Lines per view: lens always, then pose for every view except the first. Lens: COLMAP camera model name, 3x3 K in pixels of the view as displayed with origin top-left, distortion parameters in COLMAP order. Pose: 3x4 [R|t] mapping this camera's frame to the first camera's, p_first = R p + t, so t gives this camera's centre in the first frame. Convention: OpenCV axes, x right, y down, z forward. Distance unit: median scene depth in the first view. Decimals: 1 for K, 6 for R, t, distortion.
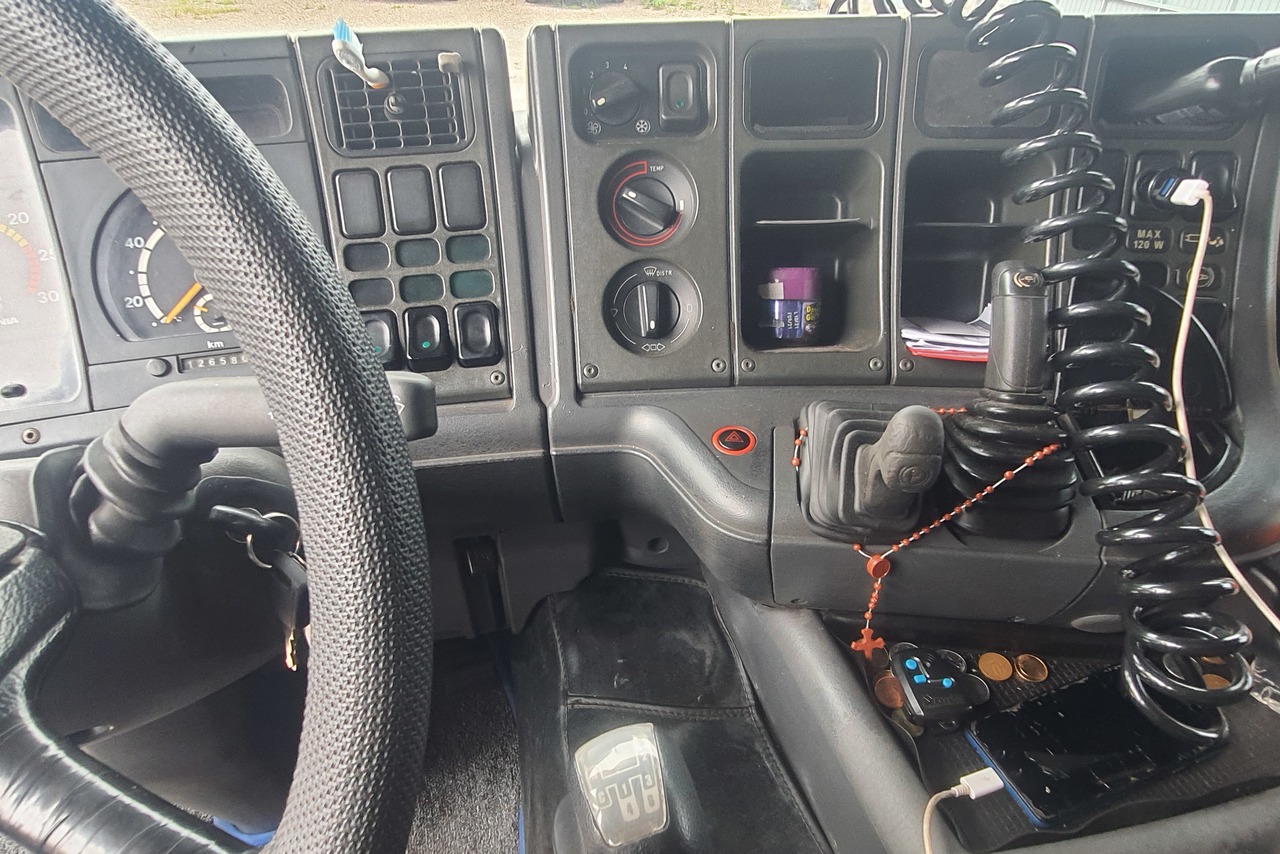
lens RADIAL K [[814.5, 0, 634.6], [0, 814.5, 431.0], [0, 0, 1]] dist [0.003939, 0.019446]
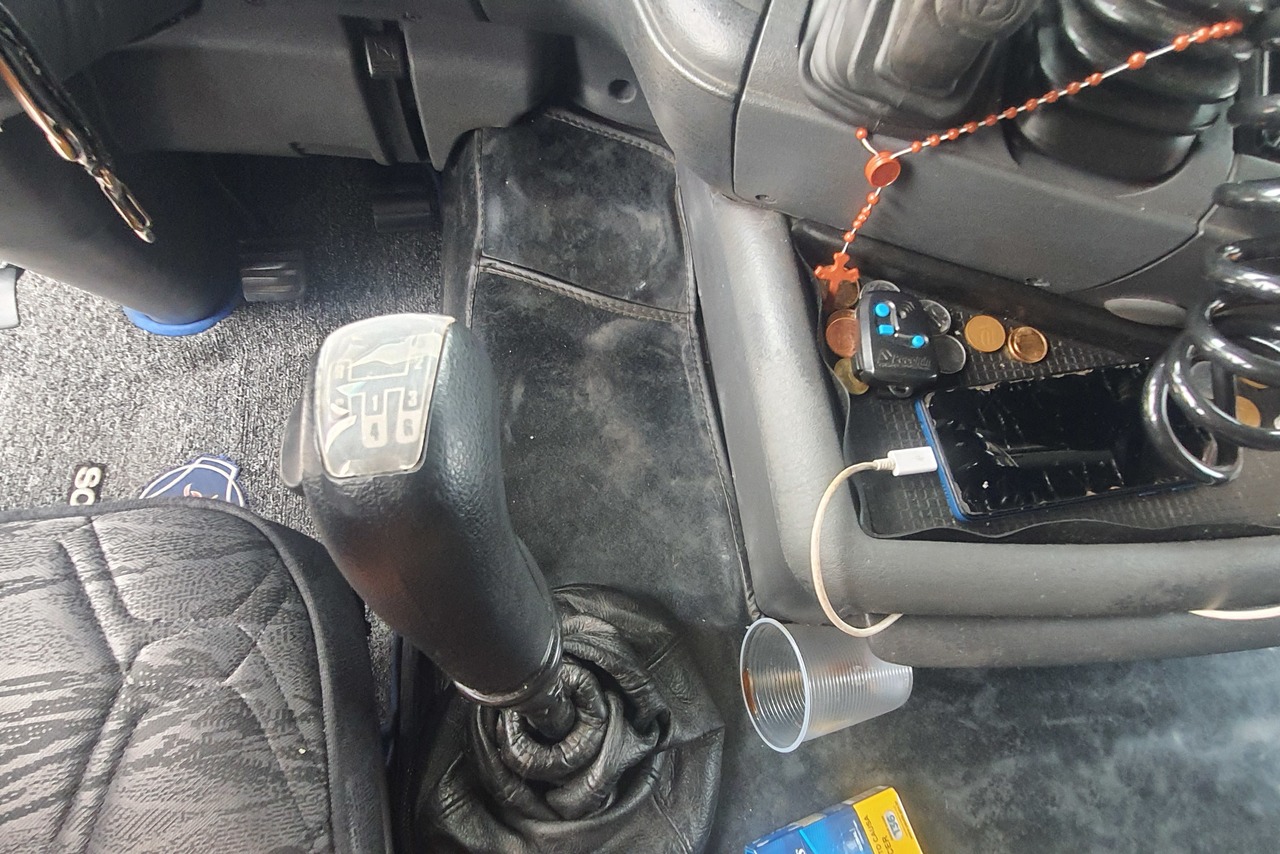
lens RADIAL K [[814.5, 0, 634.6], [0, 814.5, 431.0], [0, 0, 1]] dist [0.003939, 0.019446]
pose [[0.978018, 0.204559, 0.040452, 0.097548], [-0.198556, 0.854339, 0.480292, 0.057339], [0.063689, -0.477767, 0.876175, 0.242614]]
